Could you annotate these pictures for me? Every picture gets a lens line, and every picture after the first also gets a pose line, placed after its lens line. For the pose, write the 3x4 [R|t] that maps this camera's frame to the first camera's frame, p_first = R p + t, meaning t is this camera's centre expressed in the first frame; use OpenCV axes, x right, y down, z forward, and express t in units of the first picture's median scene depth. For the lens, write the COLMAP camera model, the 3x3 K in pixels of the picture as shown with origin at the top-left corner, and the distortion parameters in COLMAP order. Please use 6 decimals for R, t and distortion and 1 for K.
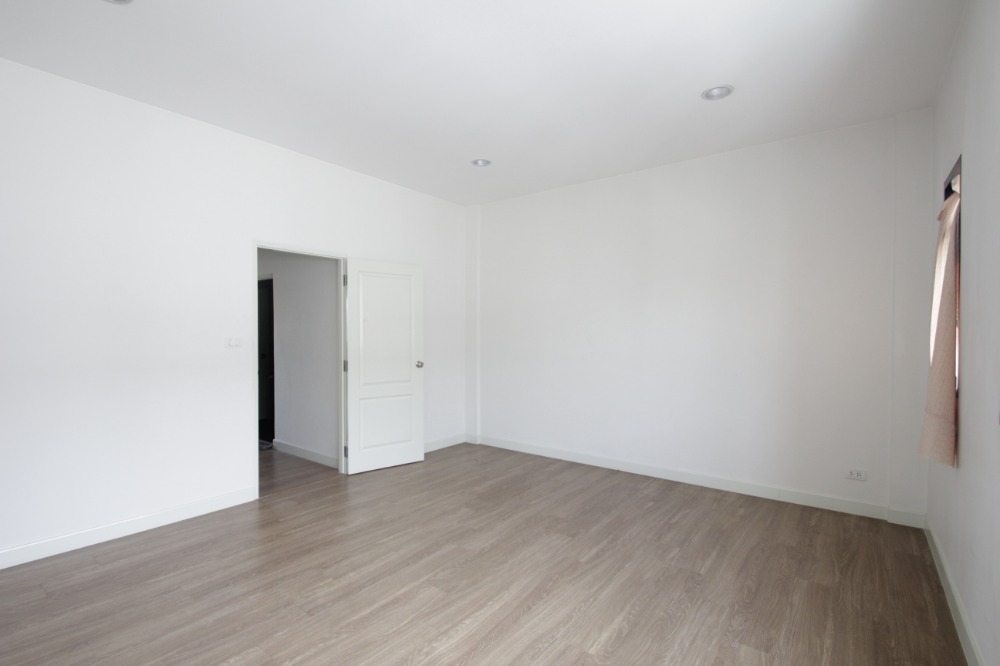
lens RADIAL K [[467.1, 0, 490.5], [0, 467.1, 332.4], [0, 0, 1]] dist [0.006022, -0.011409]
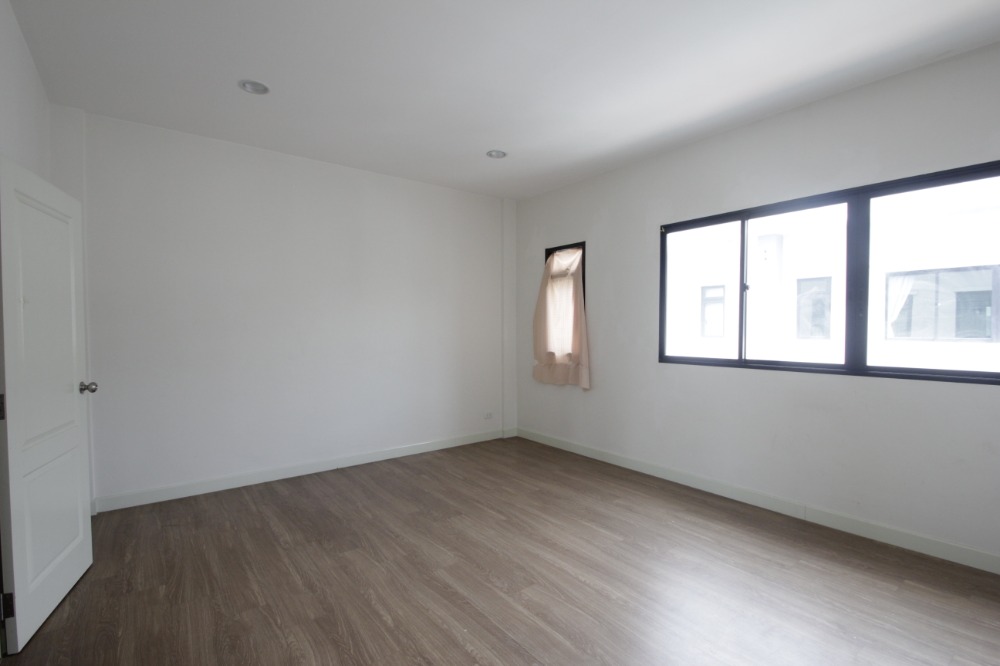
lens RADIAL K [[467.1, 0, 489.0], [0, 467.1, 334.7], [0, 0, 1]] dist [0.006022, -0.011409]
pose [[0.254854, -0.017888, 0.966814, -0.904821], [0.002637, 0.999838, 0.017803, -0.000195], [-0.966976, -0.001988, 0.254860, 0.699140]]
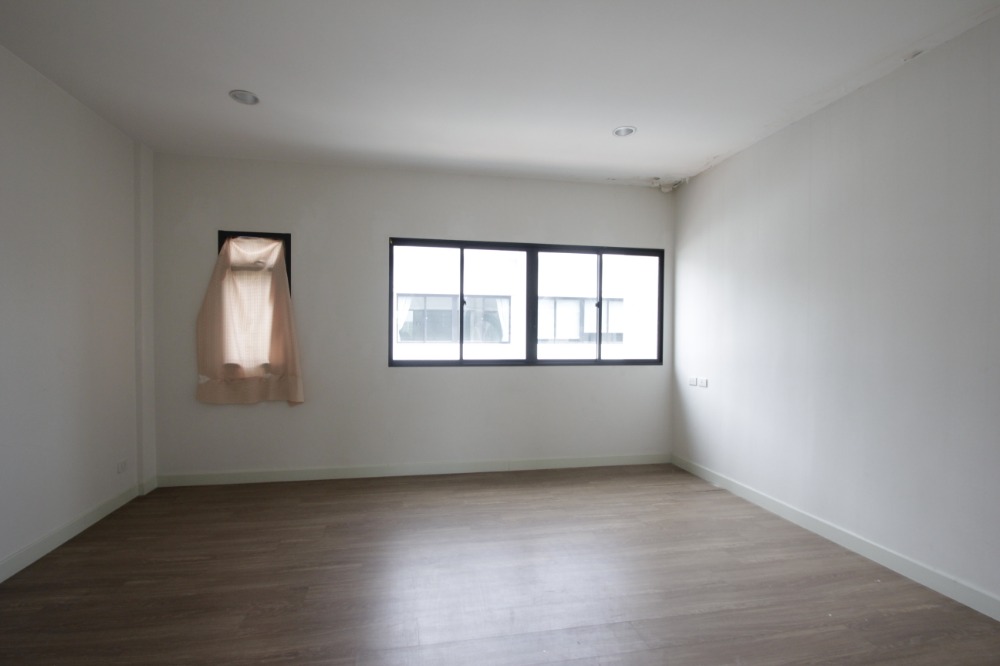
lens RADIAL K [[467.1, 0, 481.1], [0, 467.1, 341.2], [0, 0, 1]] dist [0.006022, -0.011409]
pose [[-0.755125, -0.021053, 0.655243, -0.601783], [-0.008639, 0.999717, 0.022164, -0.007616], [-0.655524, 0.011076, -0.755093, 1.491262]]
